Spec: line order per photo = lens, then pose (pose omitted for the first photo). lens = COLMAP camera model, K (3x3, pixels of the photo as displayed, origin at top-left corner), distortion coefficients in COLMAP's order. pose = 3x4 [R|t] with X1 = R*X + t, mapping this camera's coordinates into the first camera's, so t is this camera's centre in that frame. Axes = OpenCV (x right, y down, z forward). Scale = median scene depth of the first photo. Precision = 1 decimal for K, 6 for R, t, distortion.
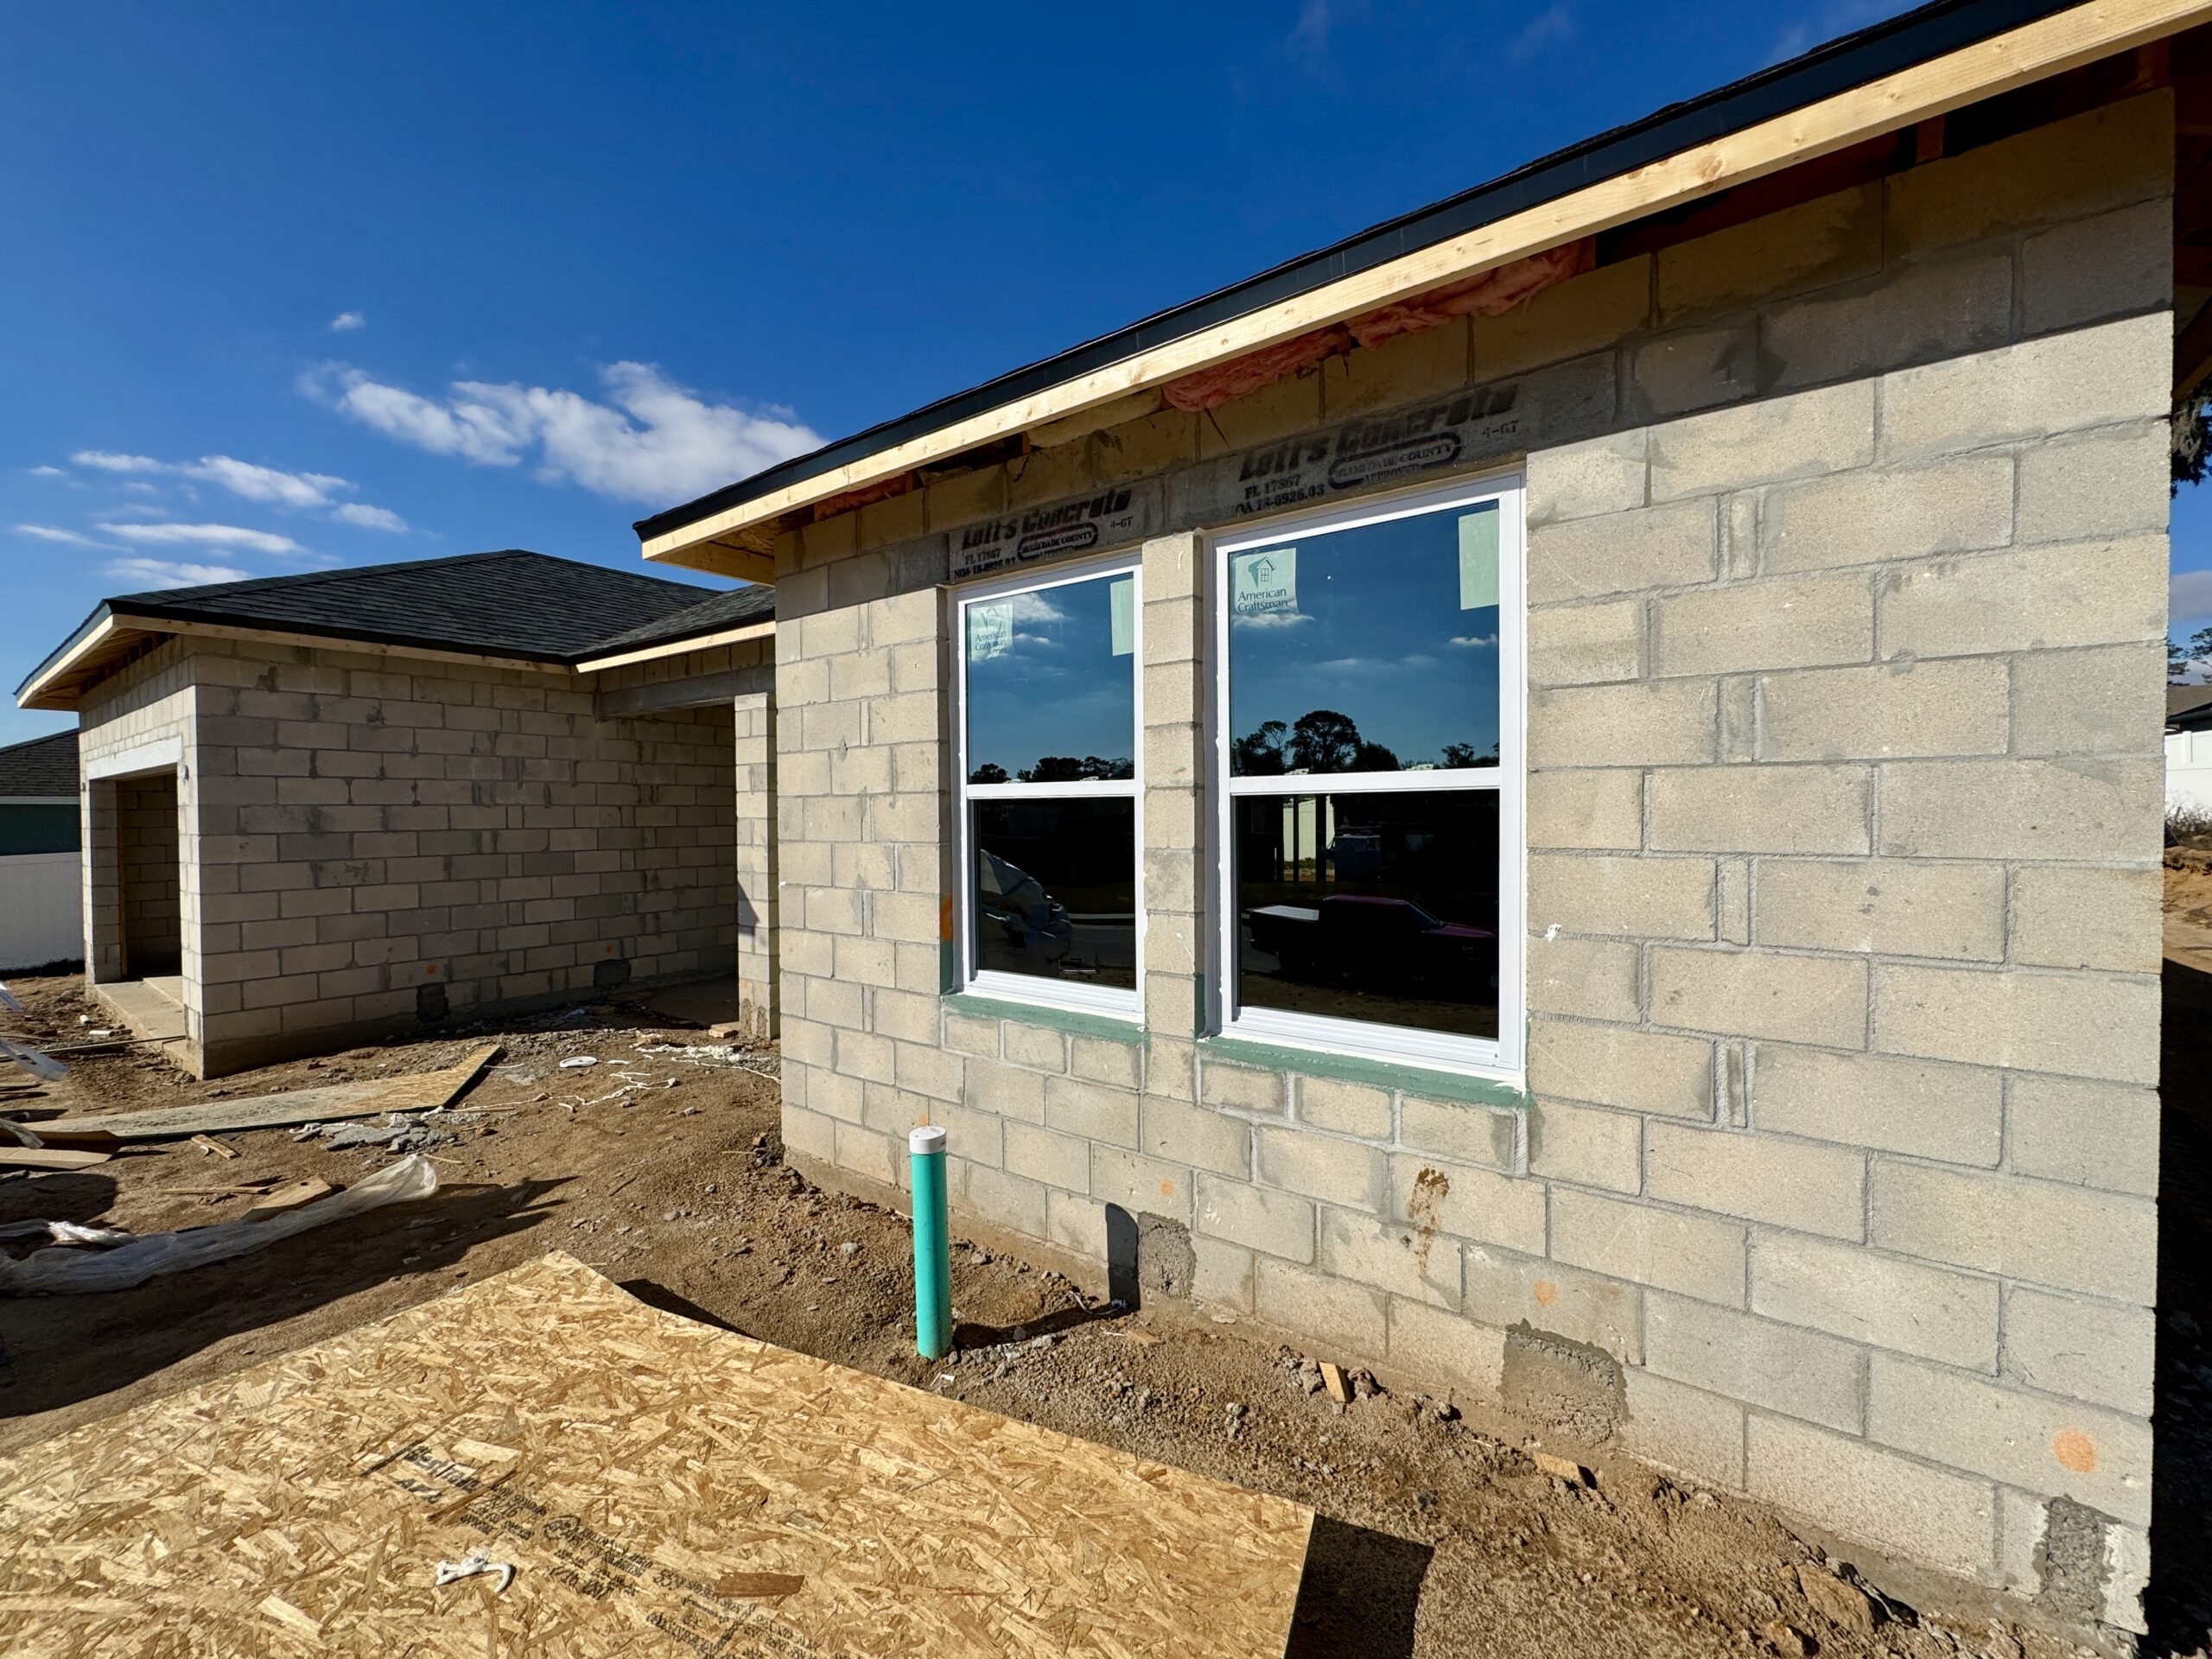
lens RADIAL K [[884.0, 0, 1106.0], [0, 884.0, 829.5], [0, 0, 1]] dist [0.000938, 0.000108]
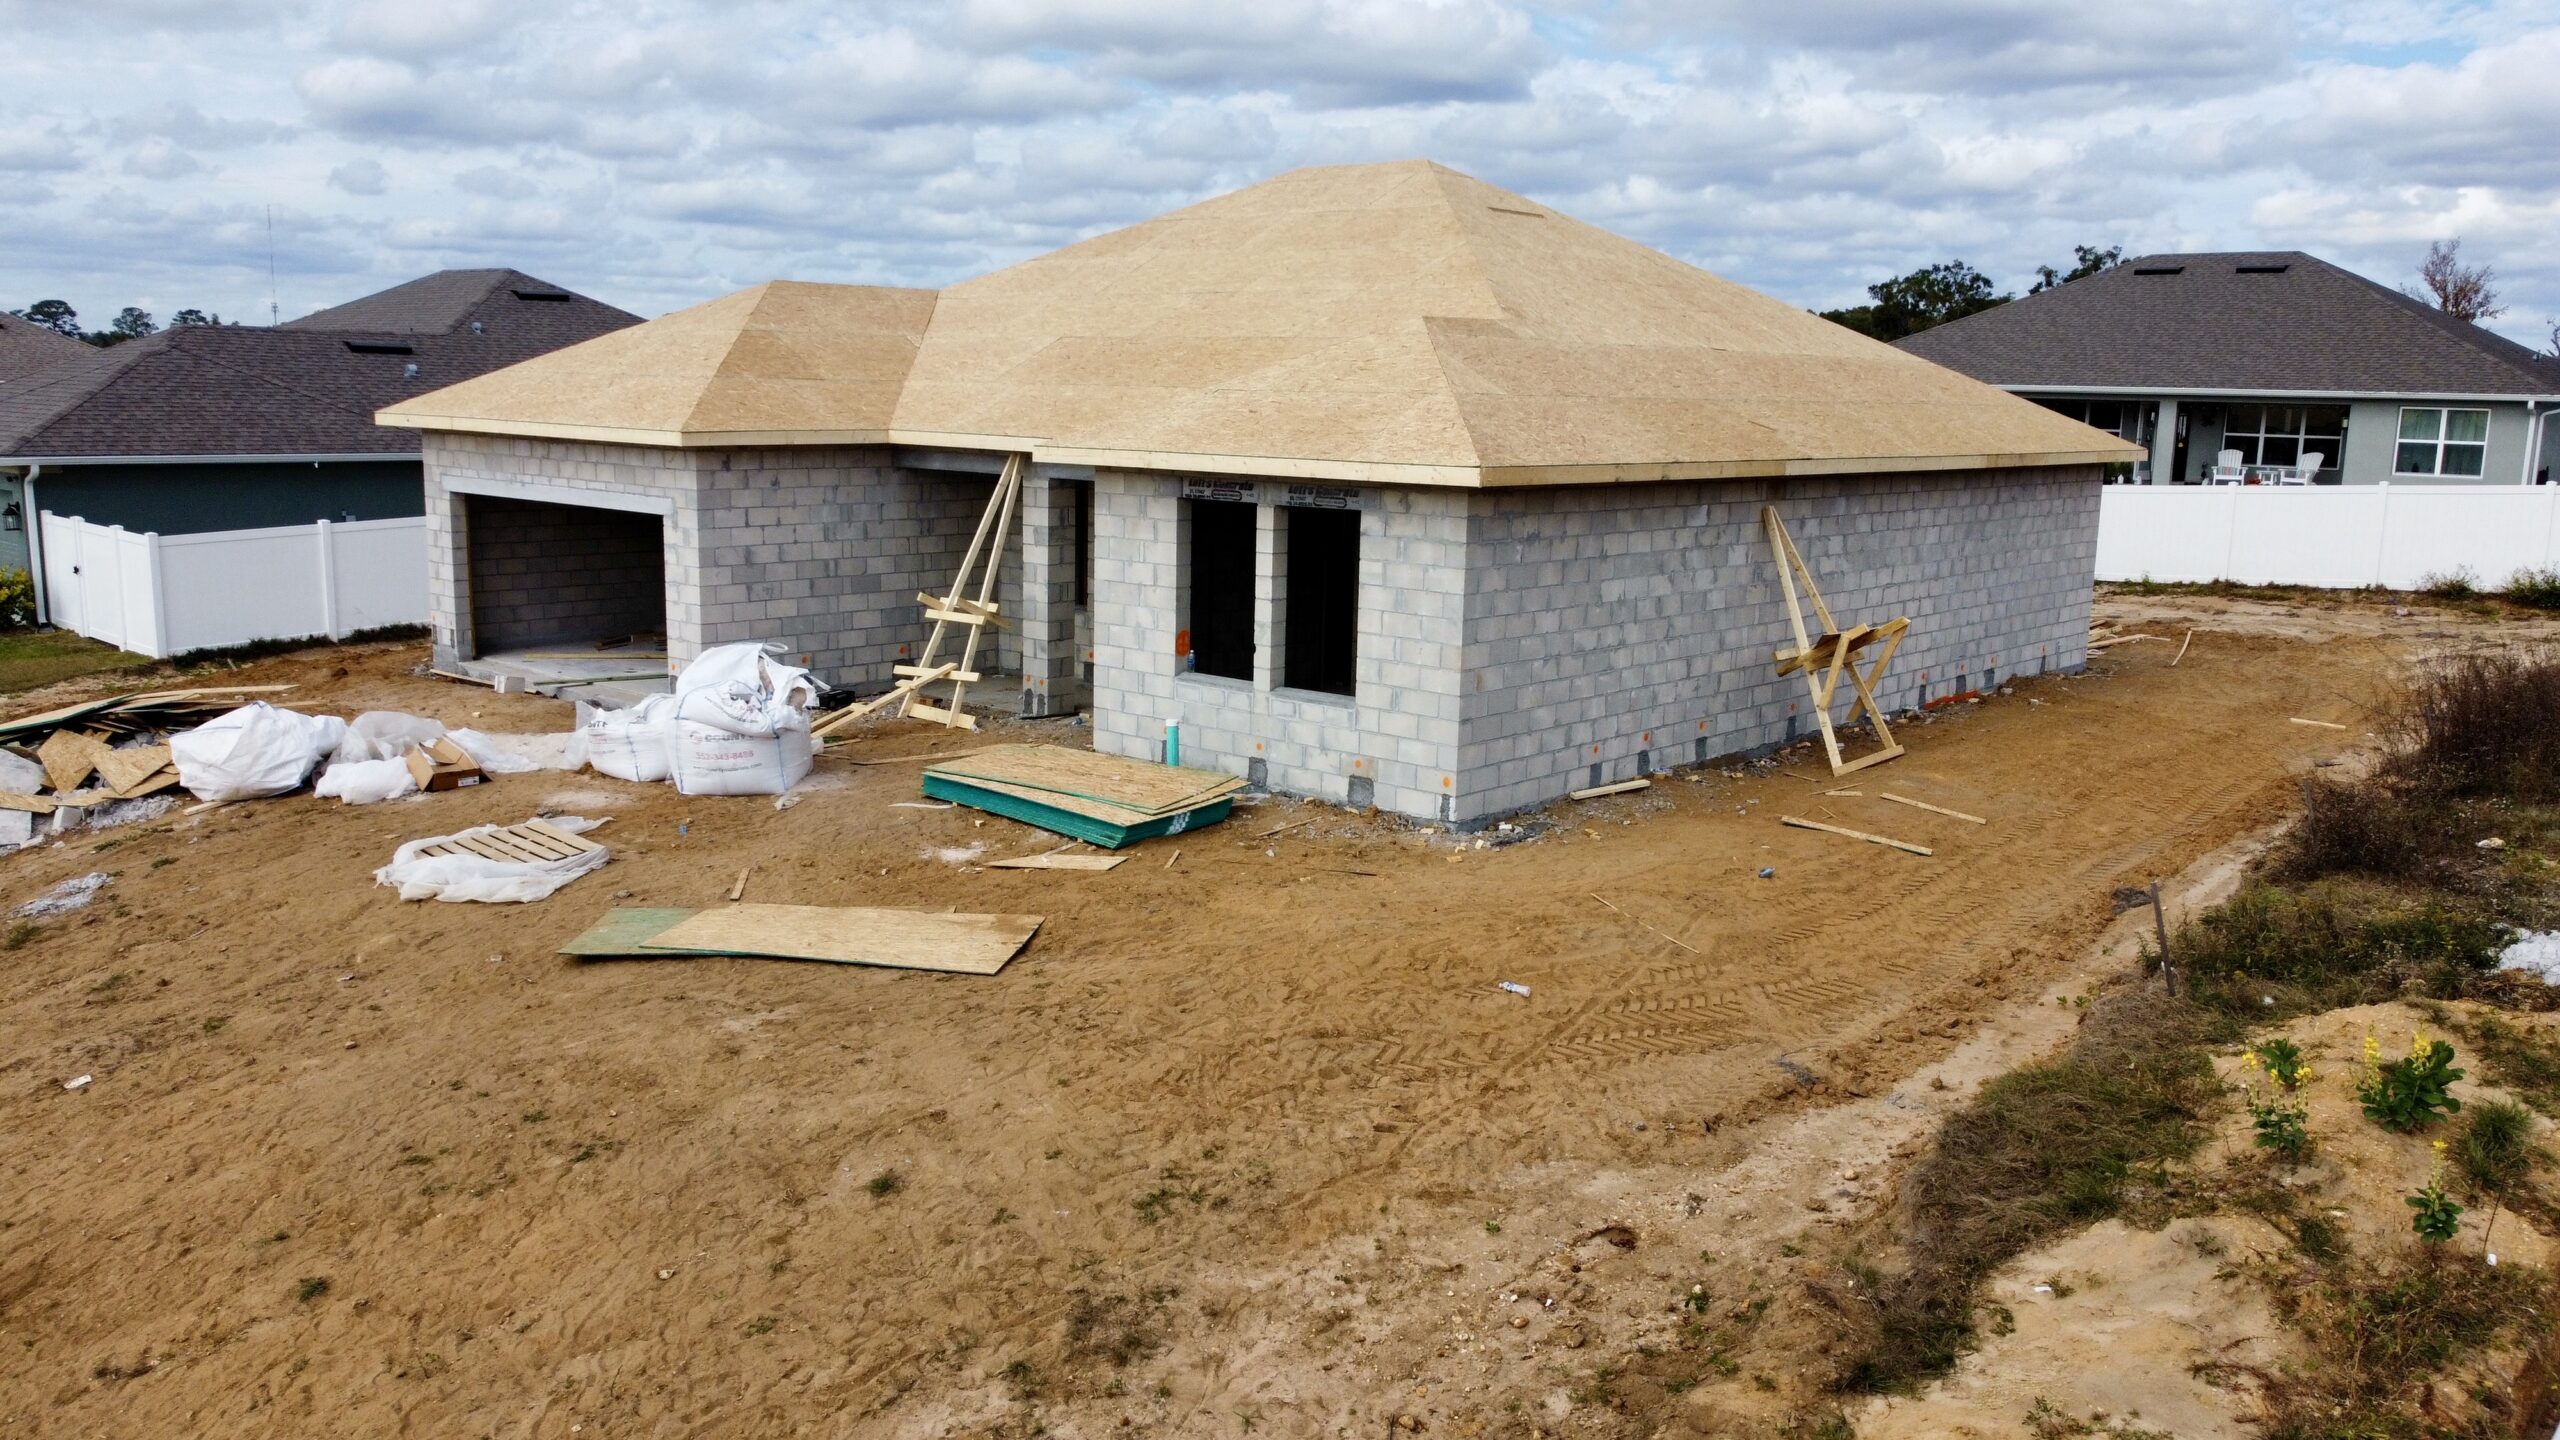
lens RADIAL K [[1975.7, 0, 1280.0], [0, 1975.7, 720.0], [0, 0, 1]] dist [-0.013396, -0.003195]
pose [[0.994817, 0.044043, -0.091645, 0.305361], [-0.029996, 0.988327, 0.149365, -0.258831], [0.097154, -0.145842, 0.984526, -2.202712]]
